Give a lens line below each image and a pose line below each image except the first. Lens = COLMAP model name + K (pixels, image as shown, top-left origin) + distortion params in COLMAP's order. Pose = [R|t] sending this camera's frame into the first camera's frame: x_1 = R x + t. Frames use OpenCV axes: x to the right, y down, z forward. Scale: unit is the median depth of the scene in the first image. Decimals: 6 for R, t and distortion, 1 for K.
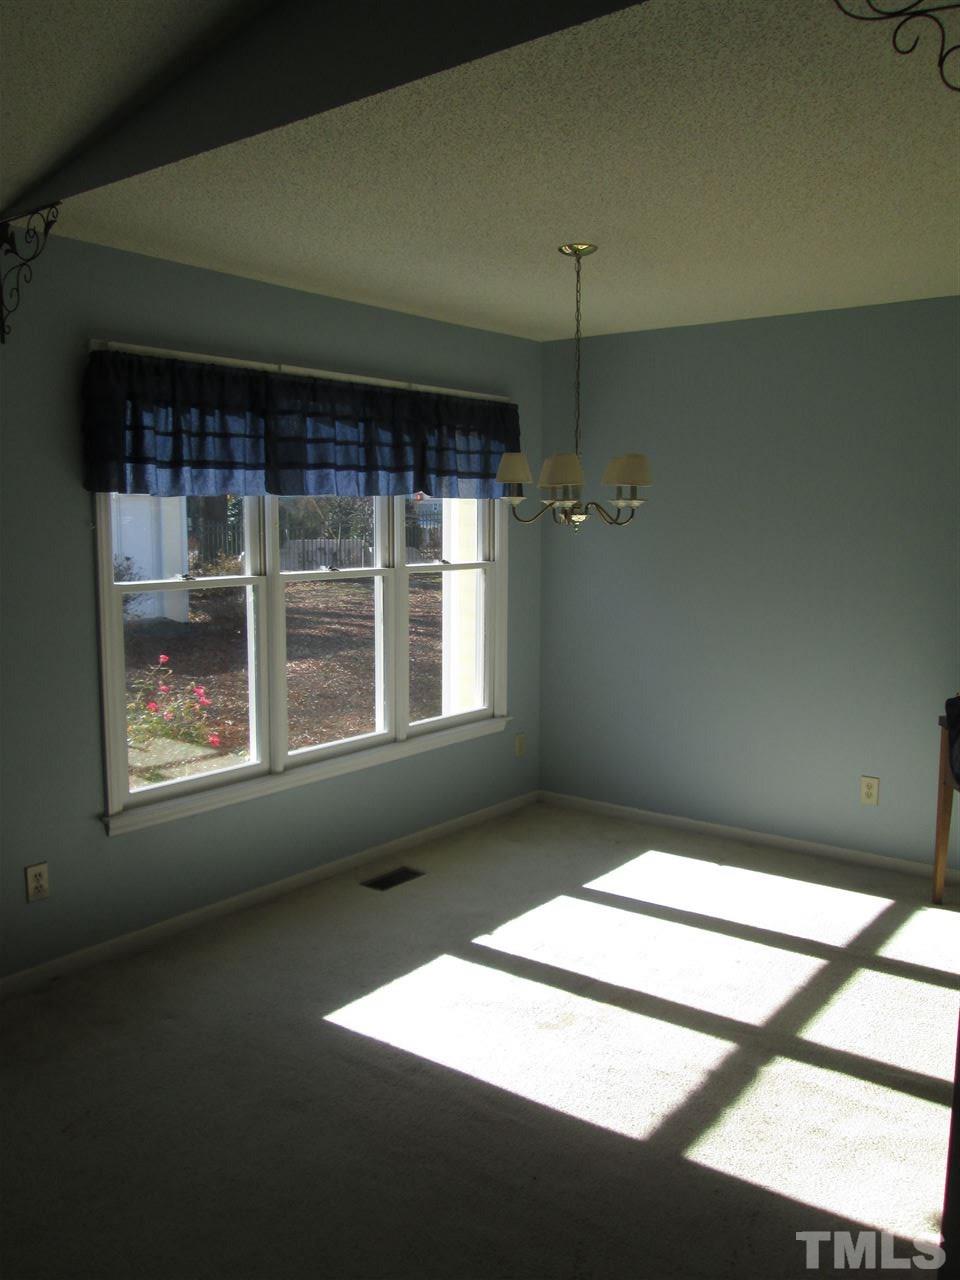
lens RADIAL K [[1079.4, 0, 477.9], [0, 1079.4, 633.4], [0, 0, 1]] dist [-0.033366, -0.008512]
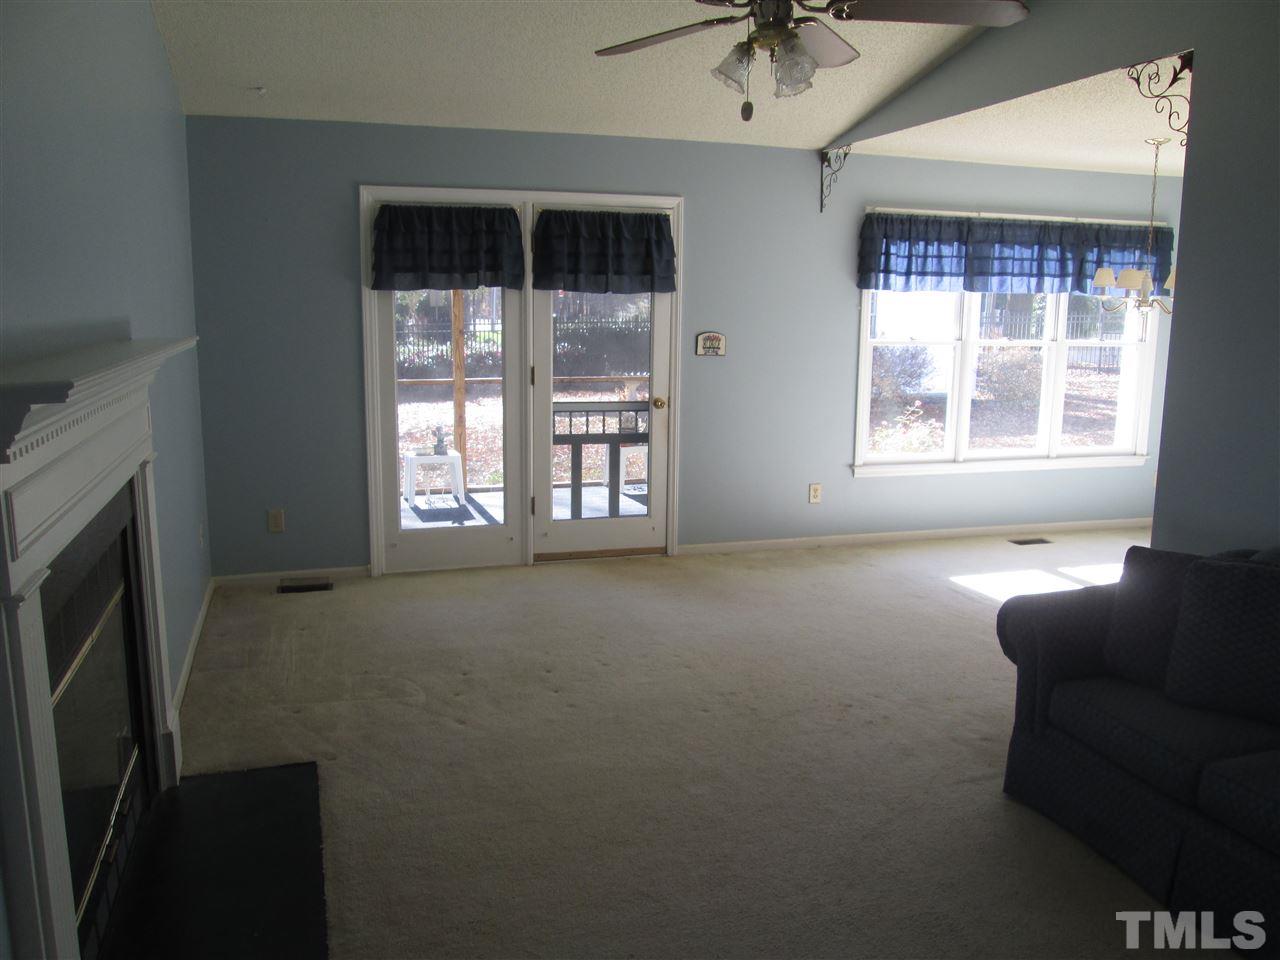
lens RADIAL K [[1079.4, 0, 642.8], [0, 1079.4, 480.0], [0, 0, 1]] dist [-0.033366, -0.008512]
pose [[0.828397, 0.105283, -0.550158, 0.352399], [-0.077769, 0.994282, 0.073173, 0.081777], [0.554717, -0.017831, 0.831848, -0.695585]]
